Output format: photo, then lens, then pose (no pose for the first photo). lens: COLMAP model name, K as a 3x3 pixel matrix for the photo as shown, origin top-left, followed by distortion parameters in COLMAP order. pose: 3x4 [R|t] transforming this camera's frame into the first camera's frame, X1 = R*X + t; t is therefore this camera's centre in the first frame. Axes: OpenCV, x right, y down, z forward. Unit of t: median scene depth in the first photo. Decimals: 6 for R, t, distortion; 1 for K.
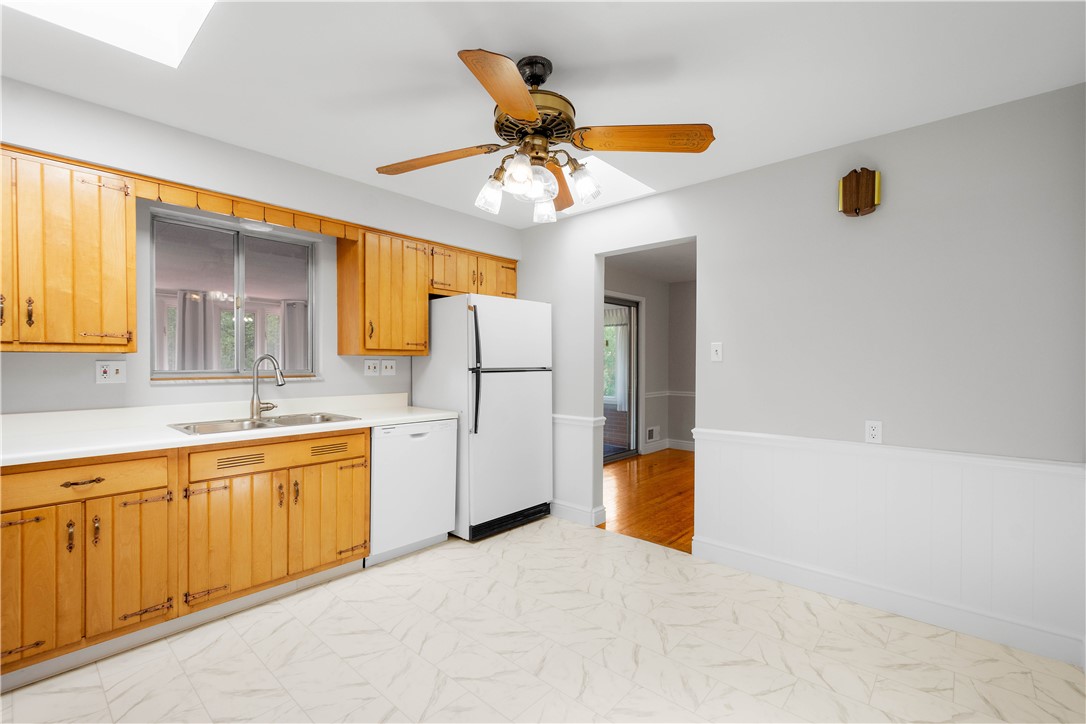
lens RADIAL K [[484.8, 0, 550.1], [0, 484.8, 366.8], [0, 0, 1]] dist [0.015993, -0.000871]
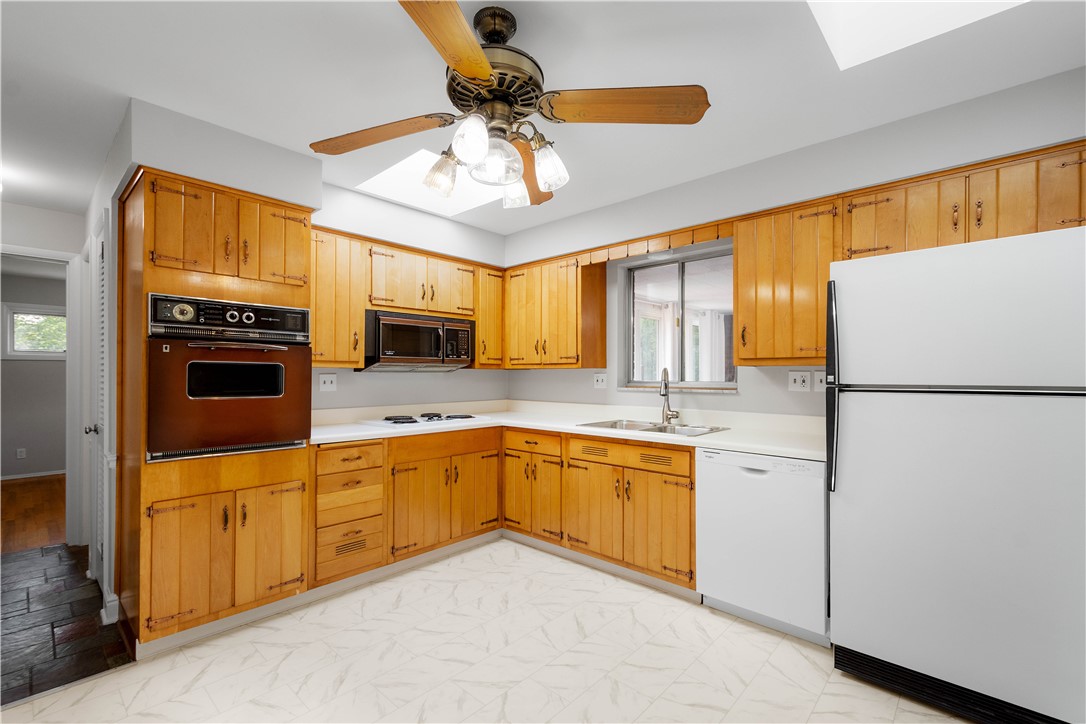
lens RADIAL K [[484.8, 0, 533.9], [0, 484.8, 372.2], [0, 0, 1]] dist [0.015993, -0.000871]
pose [[-0.040709, -0.004395, -0.999161, 0.589667], [-0.009908, 0.999943, -0.003995, -0.006995], [0.999122, 0.009737, -0.040751, 0.809091]]
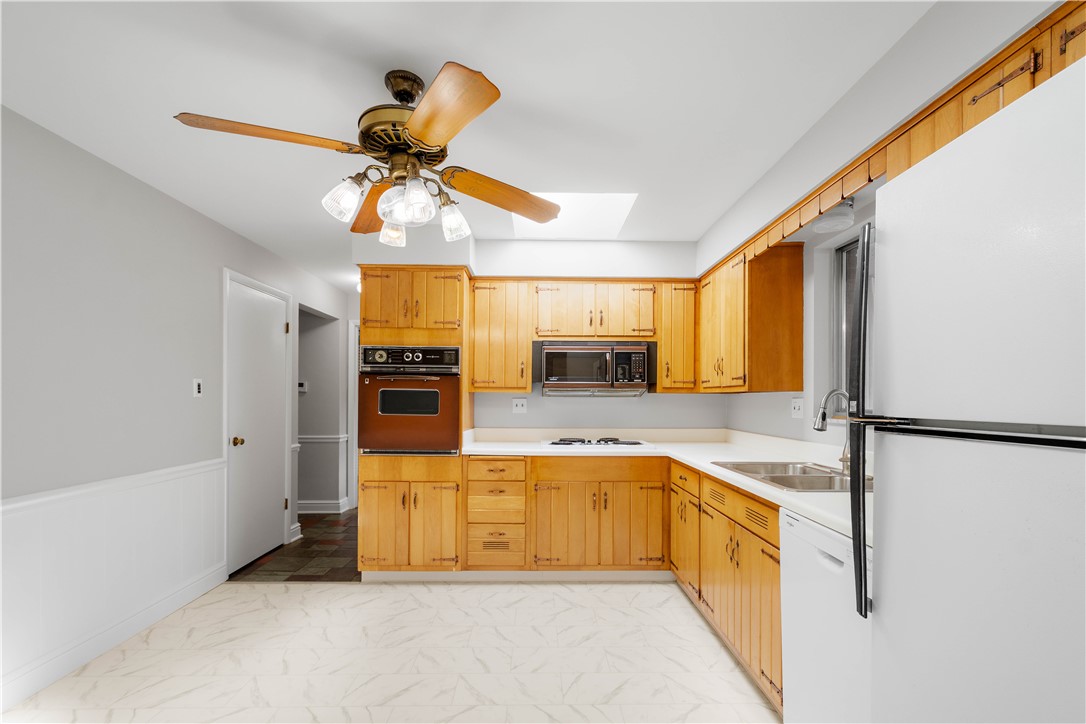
lens RADIAL K [[484.8, 0, 534.5], [0, 484.8, 395.9], [0, 0, 1]] dist [0.015993, -0.000871]
pose [[-0.753017, -0.006830, -0.657965, 0.289984], [-0.009839, 0.999951, 0.000881, -0.011425], [0.657927, 0.007137, -0.753048, 1.370846]]
